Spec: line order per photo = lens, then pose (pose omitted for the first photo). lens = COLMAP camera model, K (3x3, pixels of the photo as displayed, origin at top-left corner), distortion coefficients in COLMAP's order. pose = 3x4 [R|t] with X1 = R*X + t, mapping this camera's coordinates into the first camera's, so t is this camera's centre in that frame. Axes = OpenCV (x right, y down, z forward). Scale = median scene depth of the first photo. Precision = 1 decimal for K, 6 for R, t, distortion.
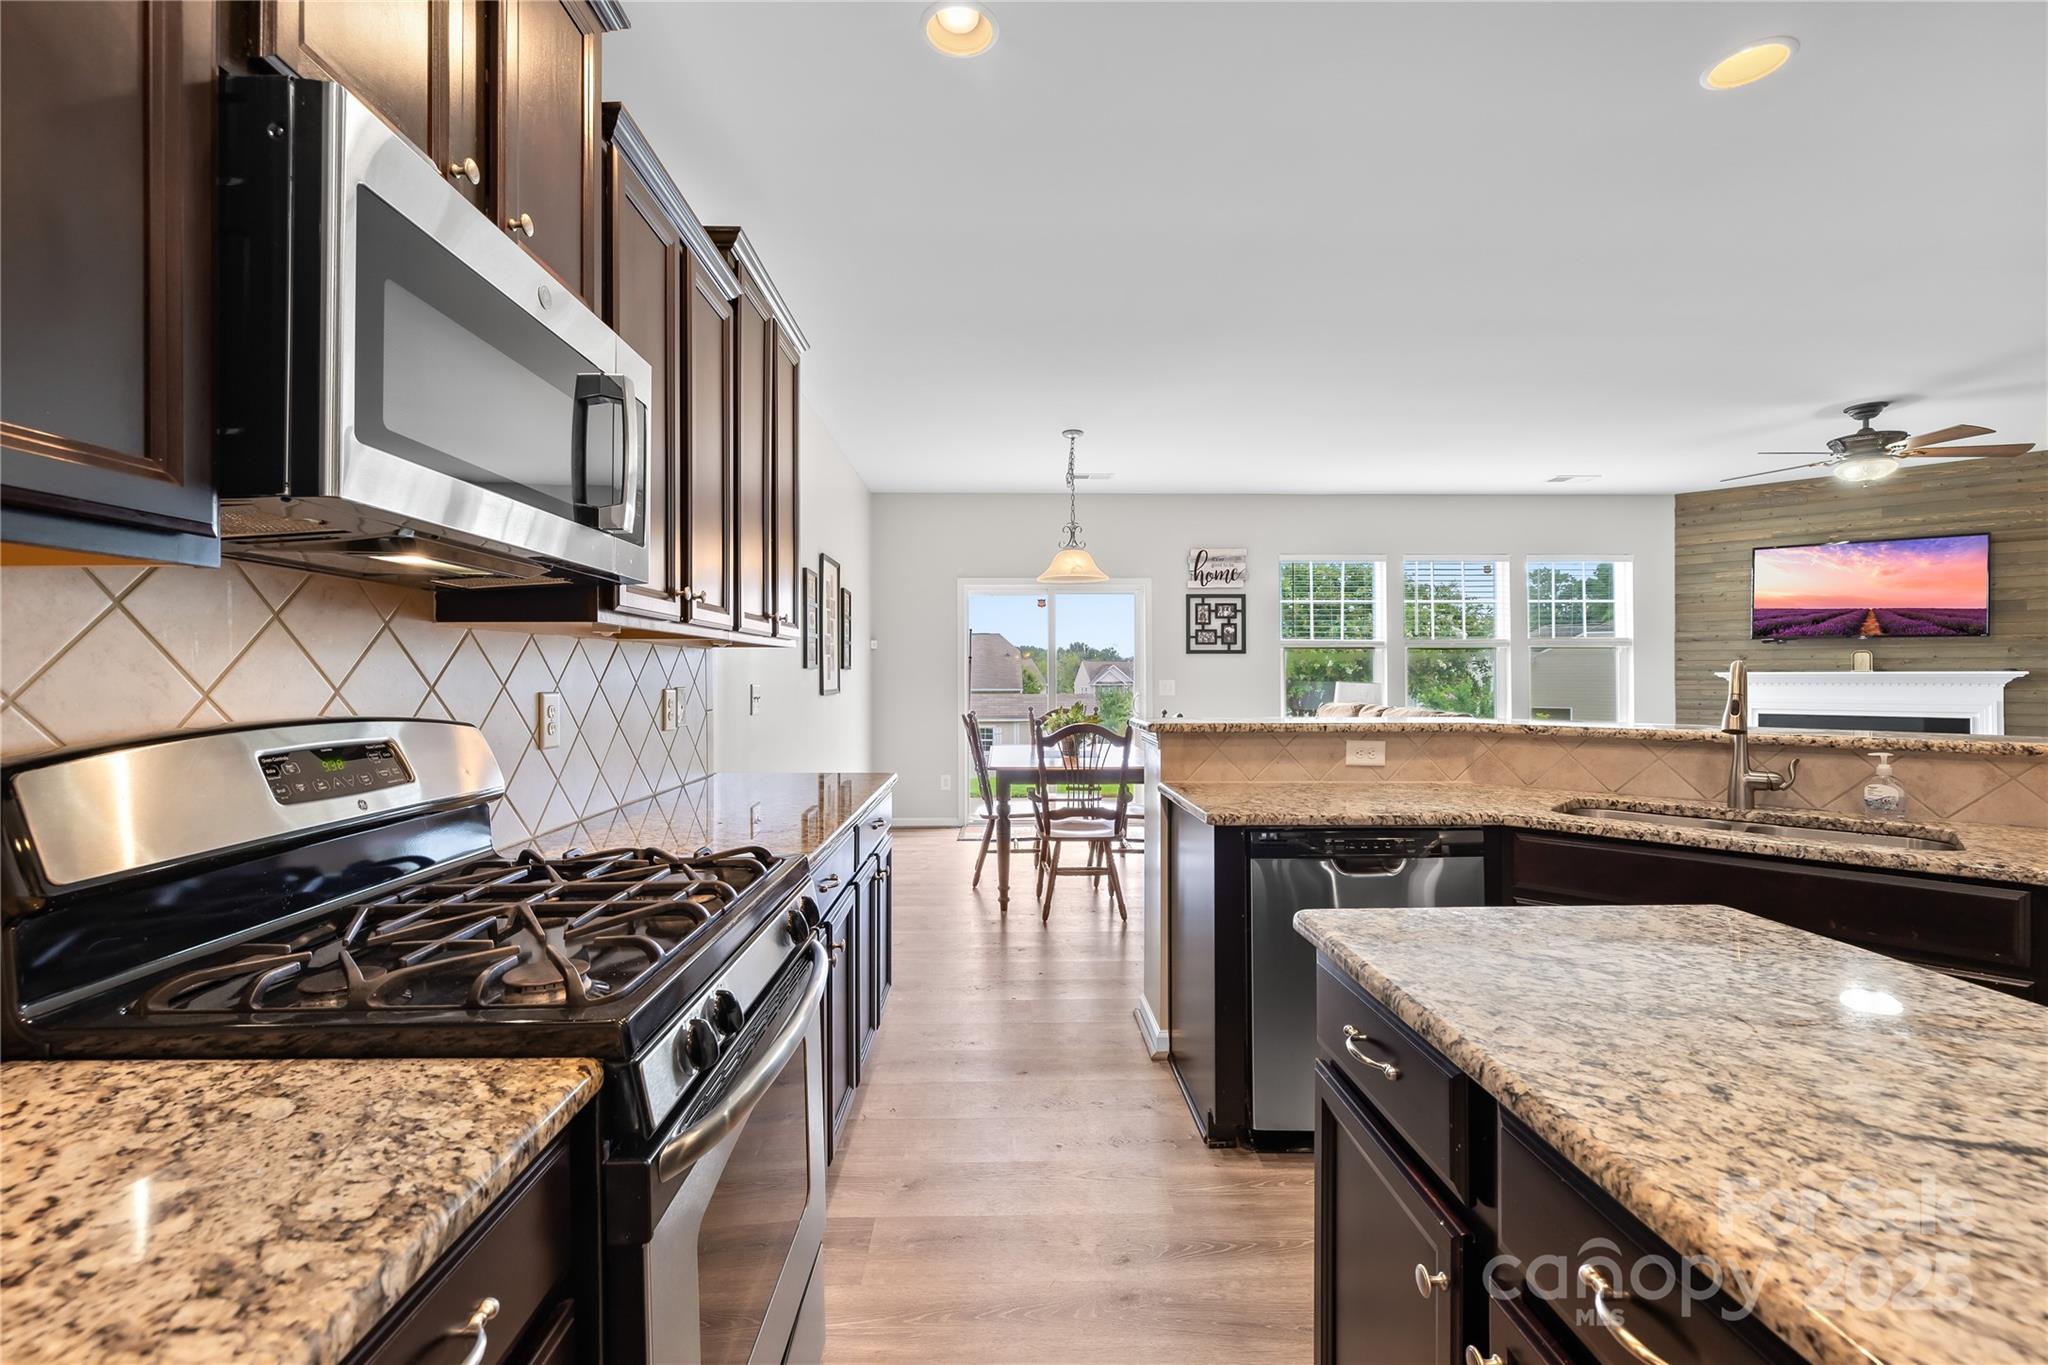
lens RADIAL K [[866.3, 0, 1011.0], [0, 866.3, 674.0], [0, 0, 1]] dist [-0.001144, 0.001502]
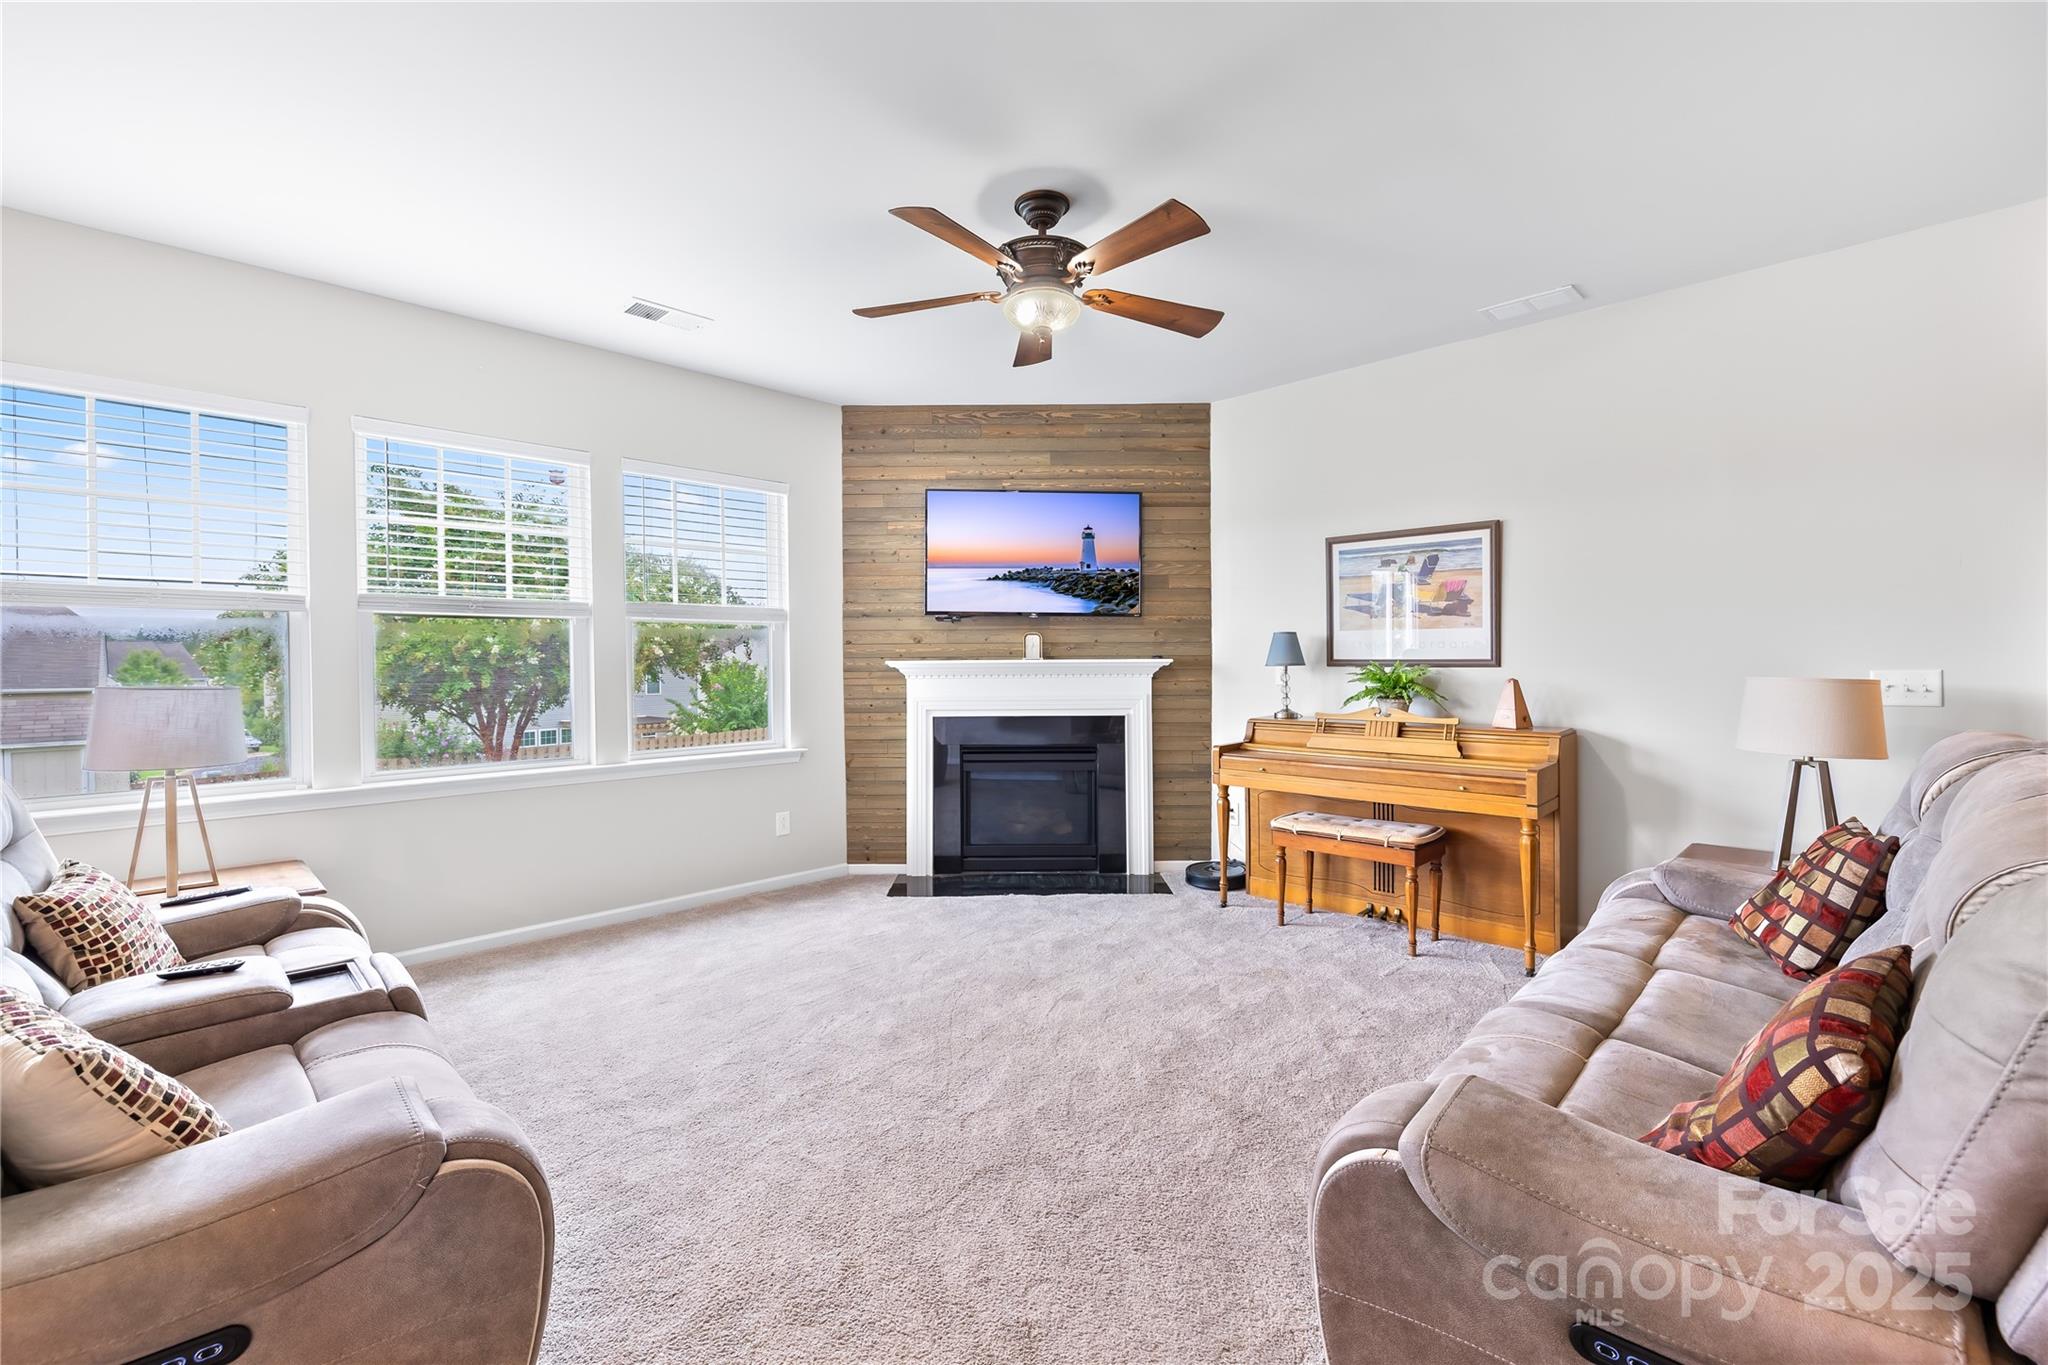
lens RADIAL K [[866.3, 0, 1018.6], [0, 866.3, 669.1], [0, 0, 1]] dist [-0.001144, 0.001502]
pose [[0.719207, -0.008985, 0.694738, 0.511910], [0.003719, 0.999952, 0.009081, -0.001197], [-0.694786, -0.003948, 0.719206, 0.532792]]
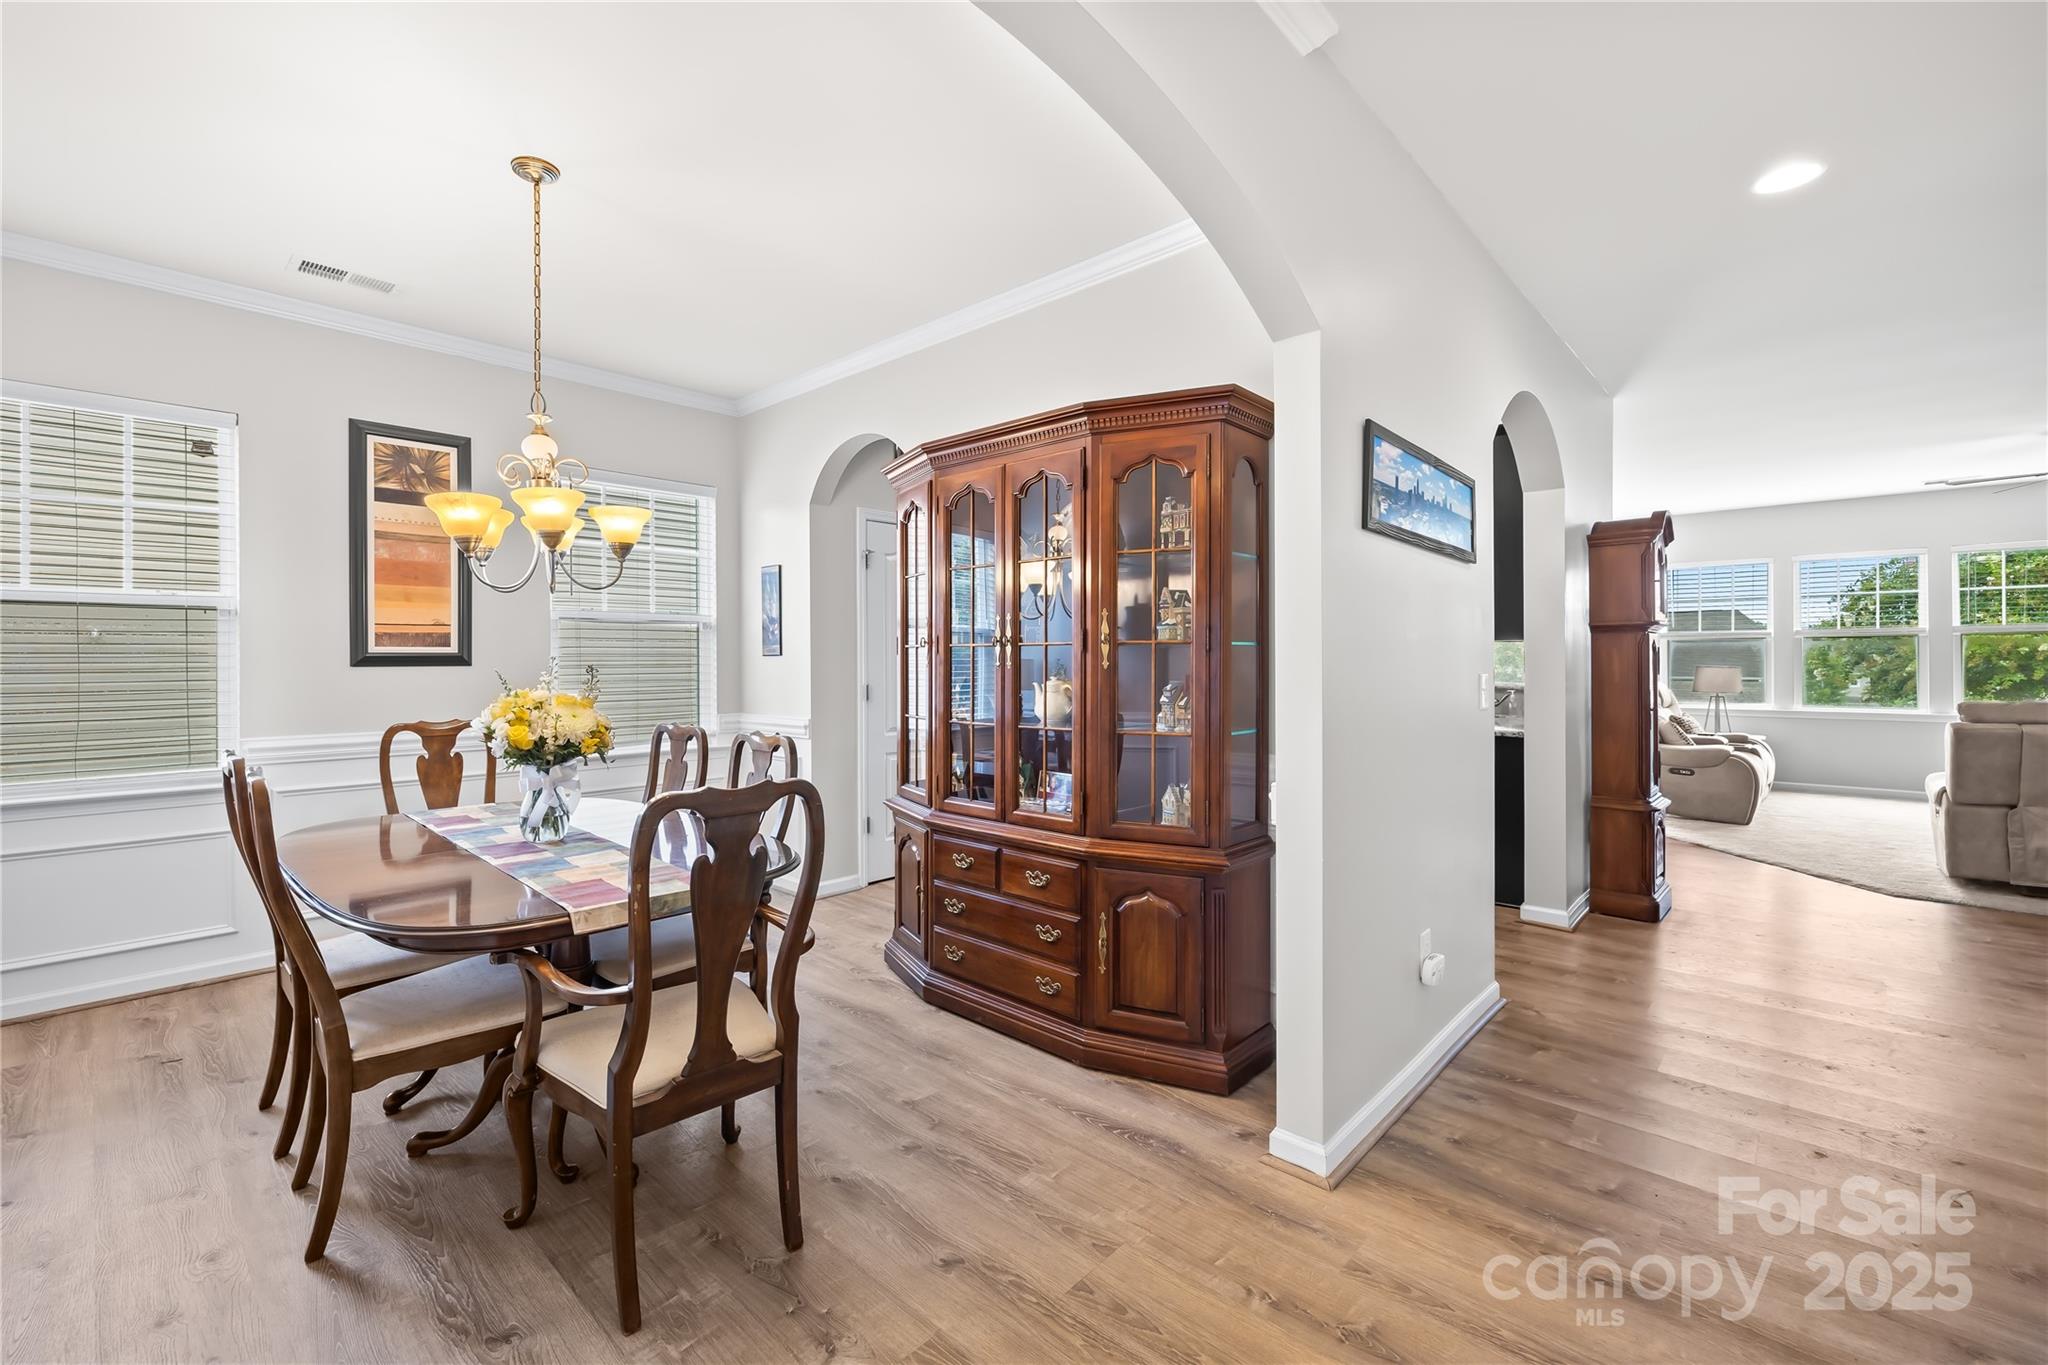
lens RADIAL K [[866.3, 0, 1035.8], [0, 866.3, 661.4], [0, 0, 1]] dist [-0.001144, 0.001502]
pose [[0.721553, -0.003472, -0.692350, 0.700028], [0.003402, 0.999993, -0.001468, 0.001339], [0.692350, -0.001296, 0.721560, -0.672252]]
